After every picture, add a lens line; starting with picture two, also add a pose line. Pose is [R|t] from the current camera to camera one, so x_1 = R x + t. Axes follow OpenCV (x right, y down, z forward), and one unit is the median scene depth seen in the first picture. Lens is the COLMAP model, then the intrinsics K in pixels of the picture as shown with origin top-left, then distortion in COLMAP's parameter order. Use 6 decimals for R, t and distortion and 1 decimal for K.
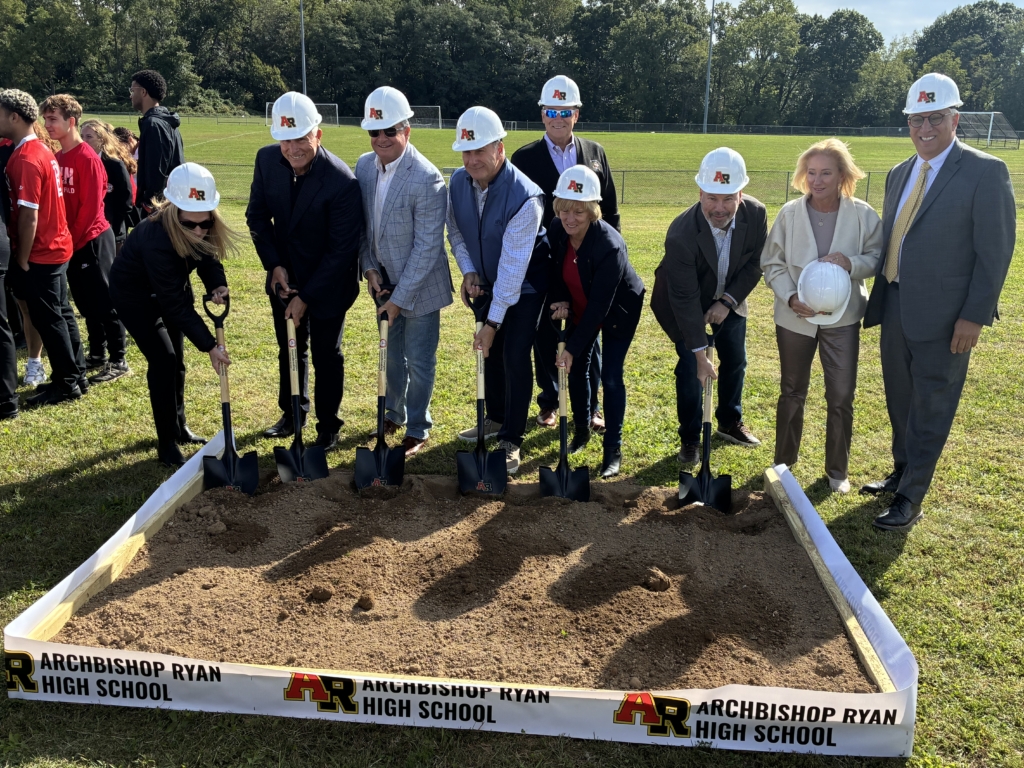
lens RADIAL K [[988.1, 0, 512.0], [0, 988.1, 384.0], [0, 0, 1]] dist [-0.010594, 0.078209]
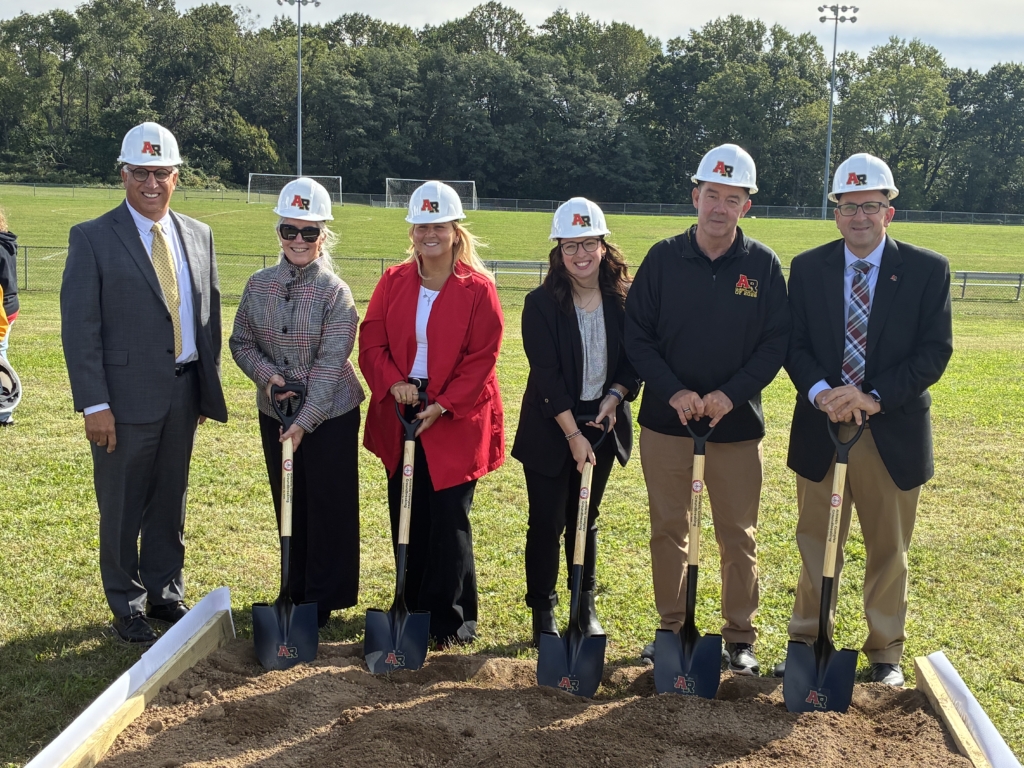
lens RADIAL K [[1326.8, 0, 510.6], [0, 1326.8, 386.3], [0, 0, 1]] dist [0.099220, -0.381069]
pose [[0.999052, 0.017430, -0.039901, -0.028168], [-0.022123, 0.992483, -0.120363, 0.012131], [0.037503, 0.121131, 0.991928, -0.089316]]
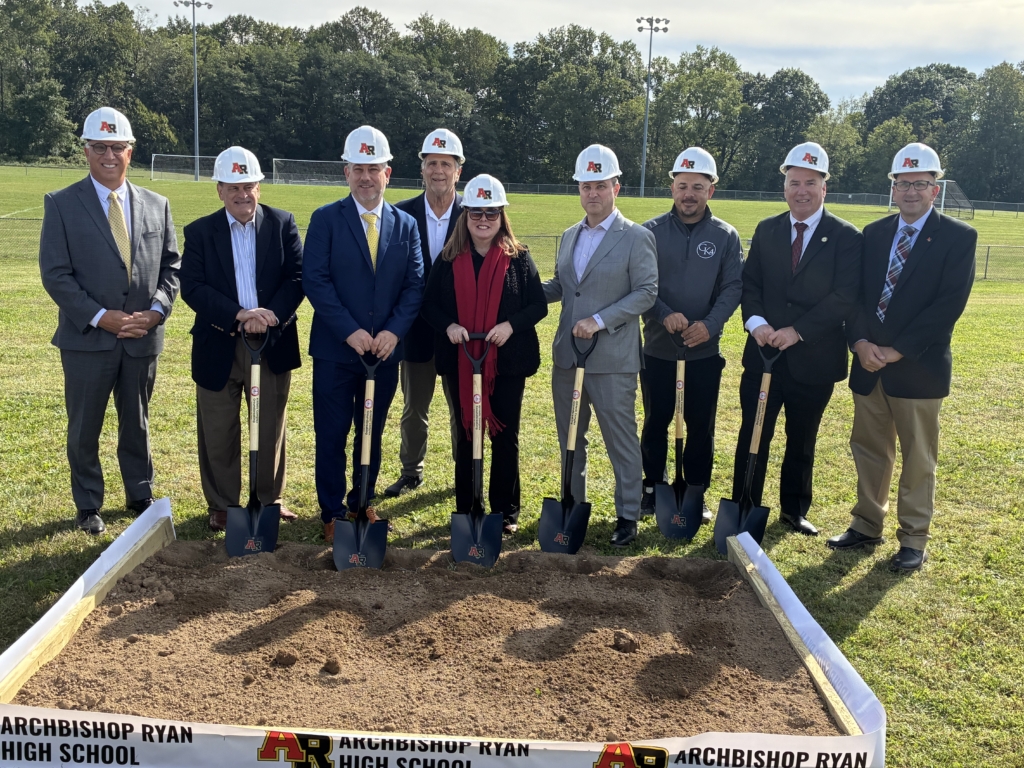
lens RADIAL K [[1117.0, 0, 509.7], [0, 1117.0, 386.3], [0, 0, 1]] dist [0.011887, 0.016355]
pose [[0.997323, 0.004099, 0.073009, -0.054792], [0.001591, 0.996975, -0.077702, 0.031335], [-0.073106, 0.077611, 0.994300, -0.128128]]
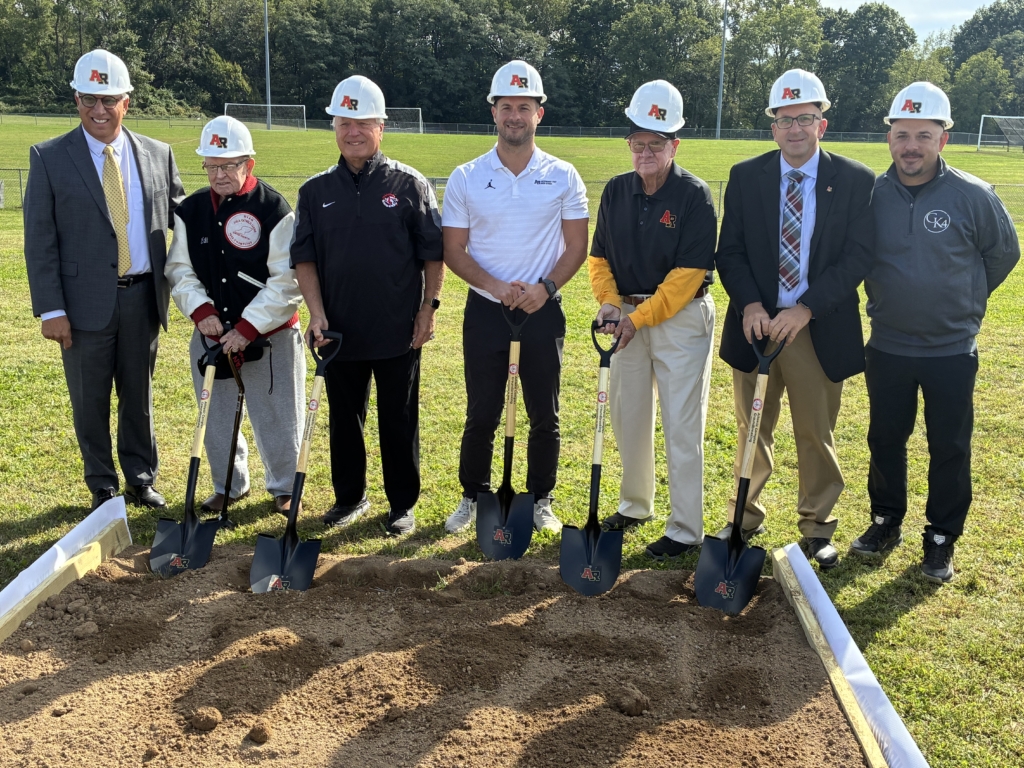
lens RADIAL K [[1116.9, 0, 513.2], [0, 1116.9, 380.1], [0, 0, 1]] dist [-0.009933, 0.072862]
pose [[0.999958, 0.000311, 0.009106, 0.044572], [0.000011, 0.999374, -0.035367, -0.027757], [-0.009111, 0.035366, 0.999333, 0.100461]]
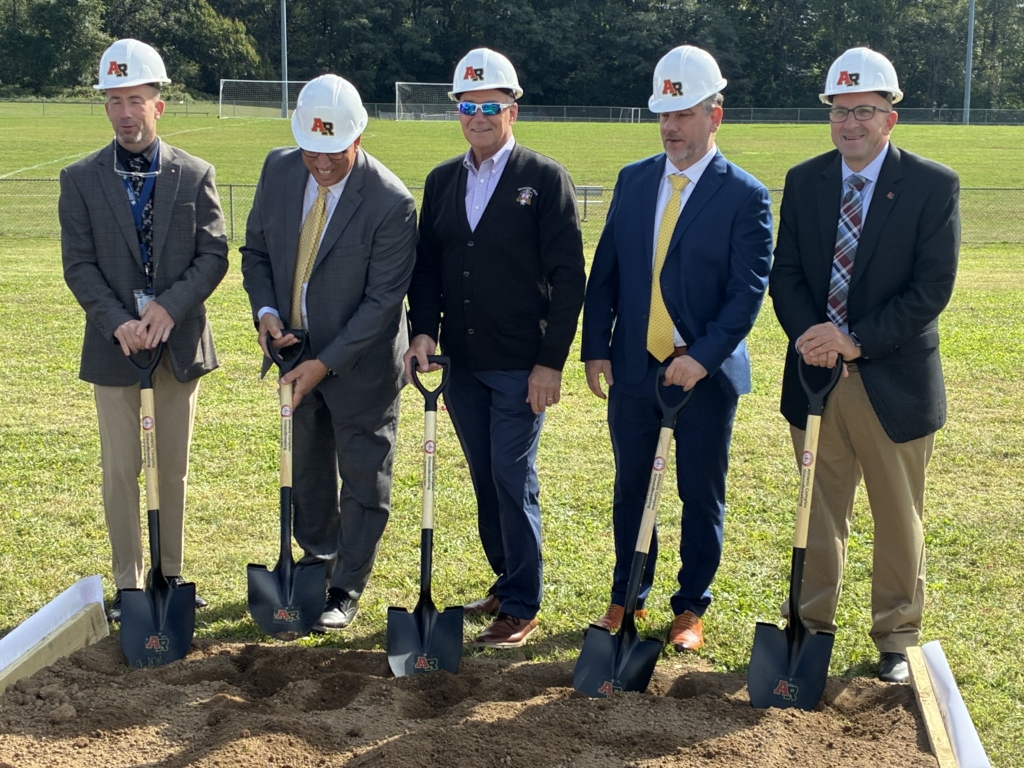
lens RADIAL K [[1713.6, 0, 512.0], [0, 1713.6, 384.0], [0, 0, 1]] dist [0.149687, -0.711784]
pose [[0.997408, 0.003737, -0.071861, 0.108259], [-0.010923, 0.994941, -0.099863, 0.041510], [0.071124, 0.100389, 0.992403, -0.206004]]
